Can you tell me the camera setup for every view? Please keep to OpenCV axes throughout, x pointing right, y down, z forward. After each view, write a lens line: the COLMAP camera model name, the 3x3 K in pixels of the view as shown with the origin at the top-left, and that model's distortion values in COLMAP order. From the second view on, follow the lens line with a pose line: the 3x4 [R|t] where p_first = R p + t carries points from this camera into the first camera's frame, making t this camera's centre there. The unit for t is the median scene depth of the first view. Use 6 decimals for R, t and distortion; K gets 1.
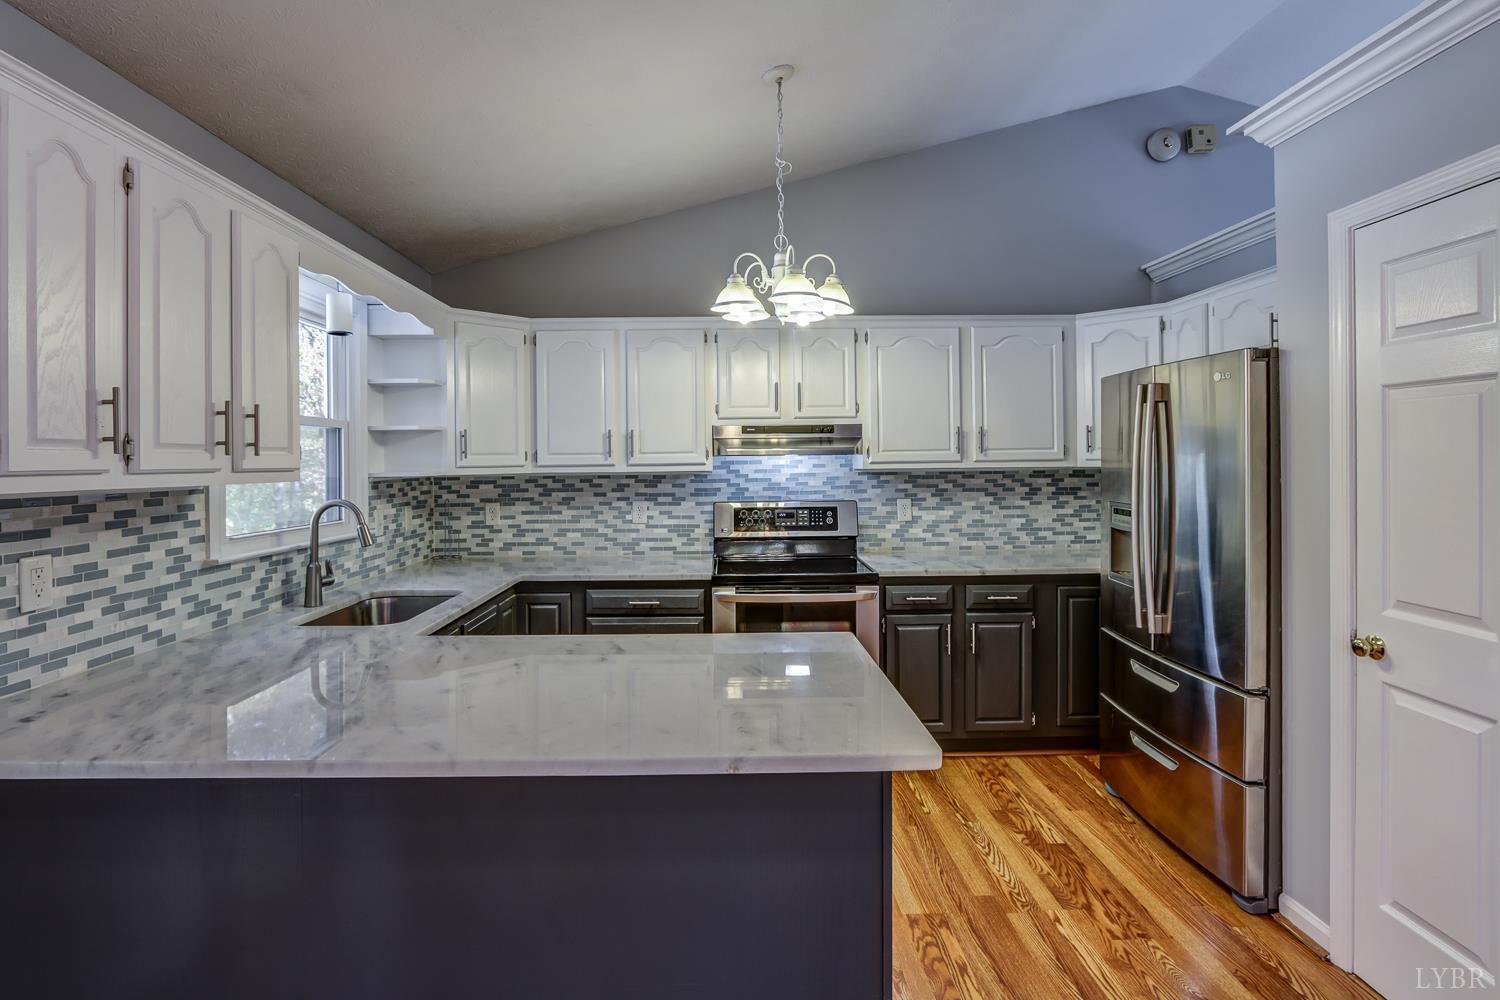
lens RADIAL K [[720.0, 0, 756.9], [0, 720.0, 465.0], [0, 0, 1]] dist [-0.013090, 0.002024]
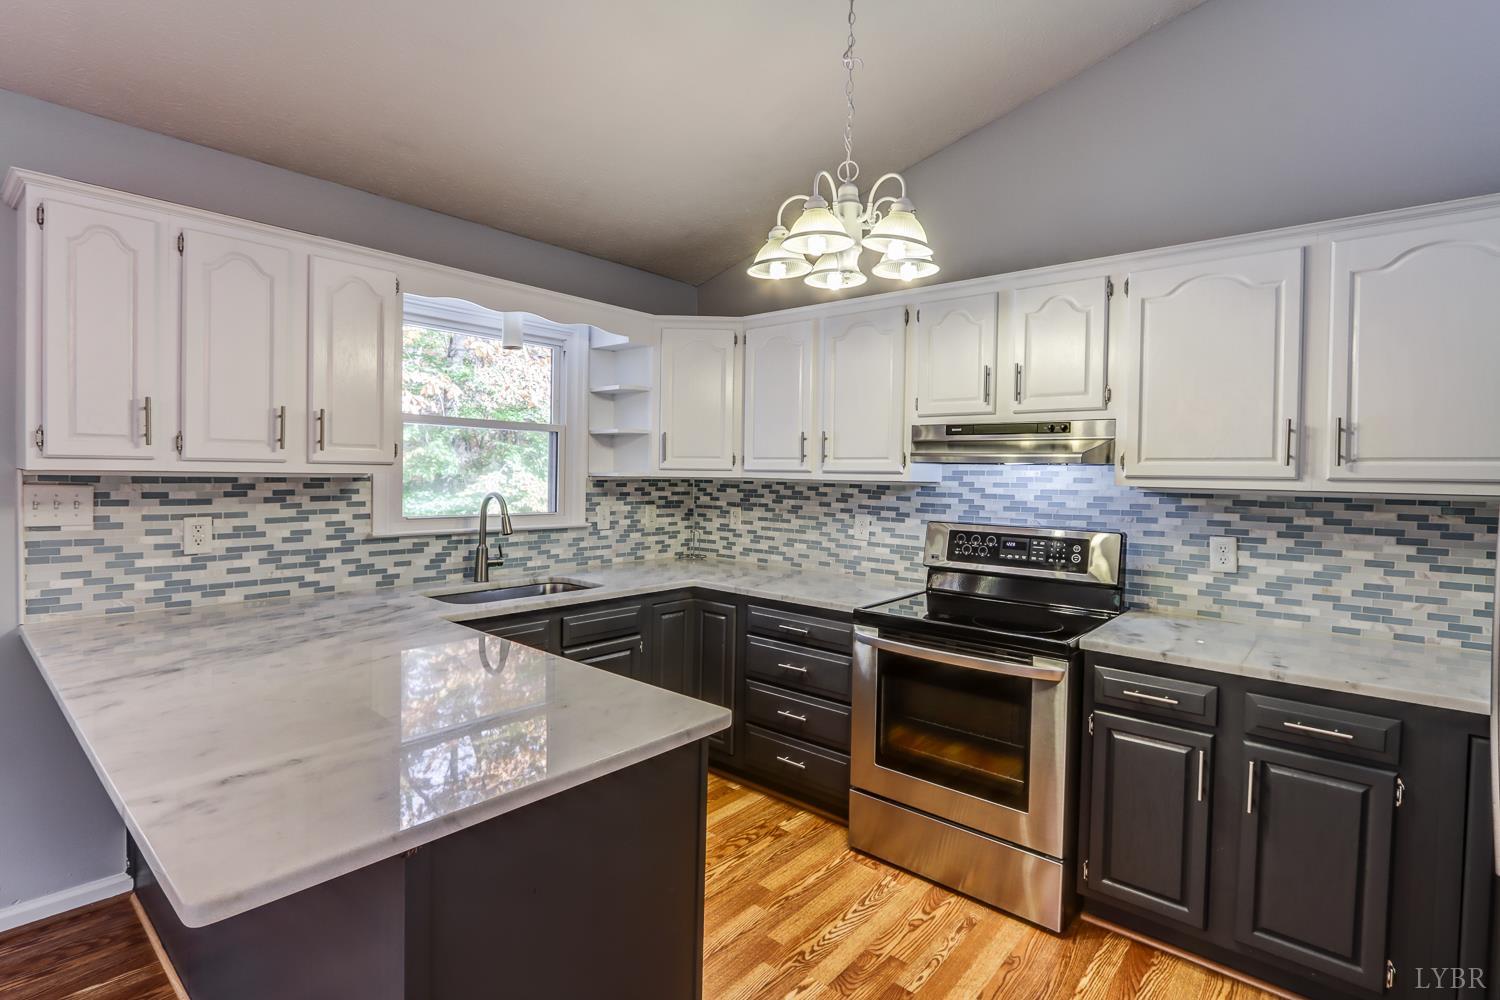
lens RADIAL K [[720.0, 0, 760.9], [0, 720.0, 490.4], [0, 0, 1]] dist [-0.013090, 0.002024]
pose [[0.746809, 0.040224, -0.663821, 0.395370], [-0.028454, 0.999188, 0.028535, -0.000271], [0.664430, -0.002422, 0.747347, 0.326870]]
